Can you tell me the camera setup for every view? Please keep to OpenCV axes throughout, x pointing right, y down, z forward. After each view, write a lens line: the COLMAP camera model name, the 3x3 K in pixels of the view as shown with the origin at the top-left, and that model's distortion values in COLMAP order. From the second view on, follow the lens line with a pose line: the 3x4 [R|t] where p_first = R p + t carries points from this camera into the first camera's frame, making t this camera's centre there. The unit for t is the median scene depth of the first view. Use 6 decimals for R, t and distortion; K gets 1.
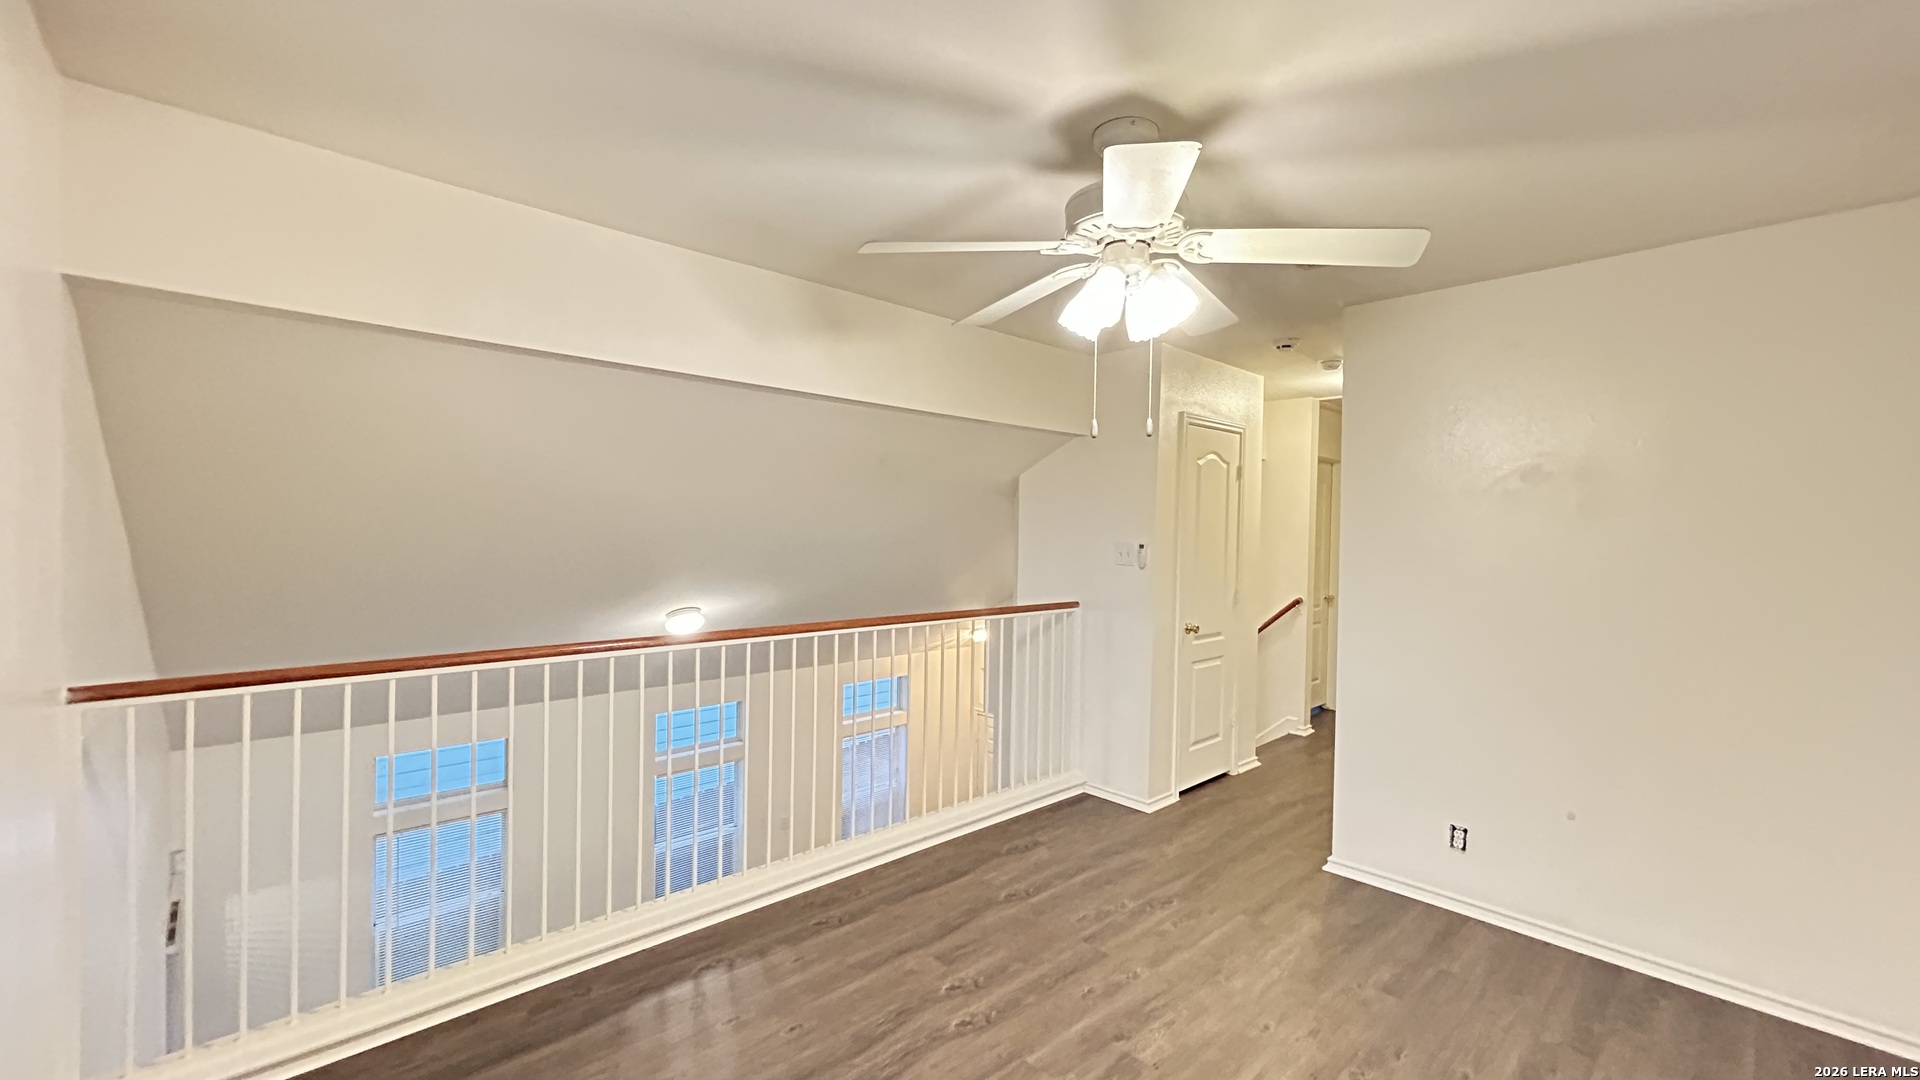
lens RADIAL K [[773.0, 0, 959.5], [0, 773.0, 539.3], [0, 0, 1]] dist [-0.000537, 0.001167]
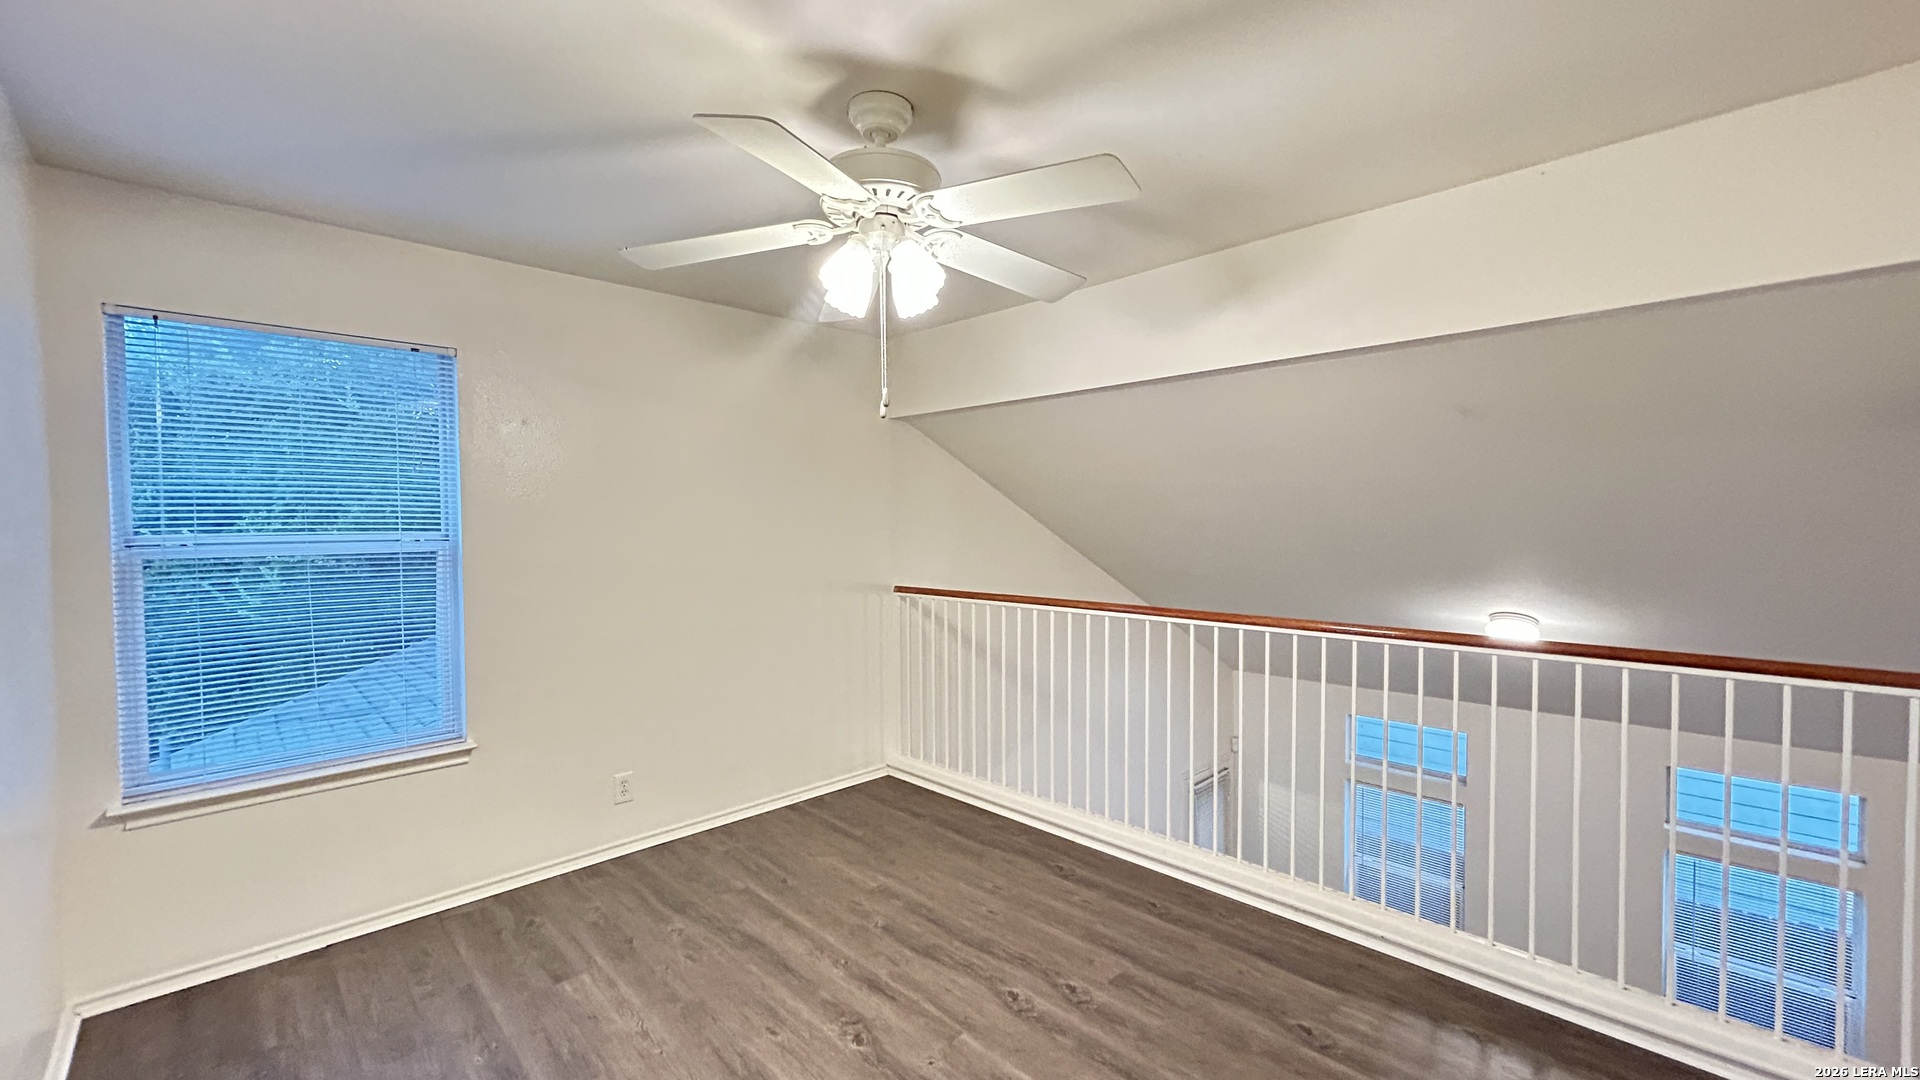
lens RADIAL K [[773.0, 0, 959.6], [0, 773.0, 538.7], [0, 0, 1]] dist [-0.000537, 0.001167]
pose [[0.026243, 0.010902, -0.999596, 0.804836], [-0.007461, 0.999915, 0.010710, 0.012521], [0.999628, 0.007177, 0.026322, 0.713027]]
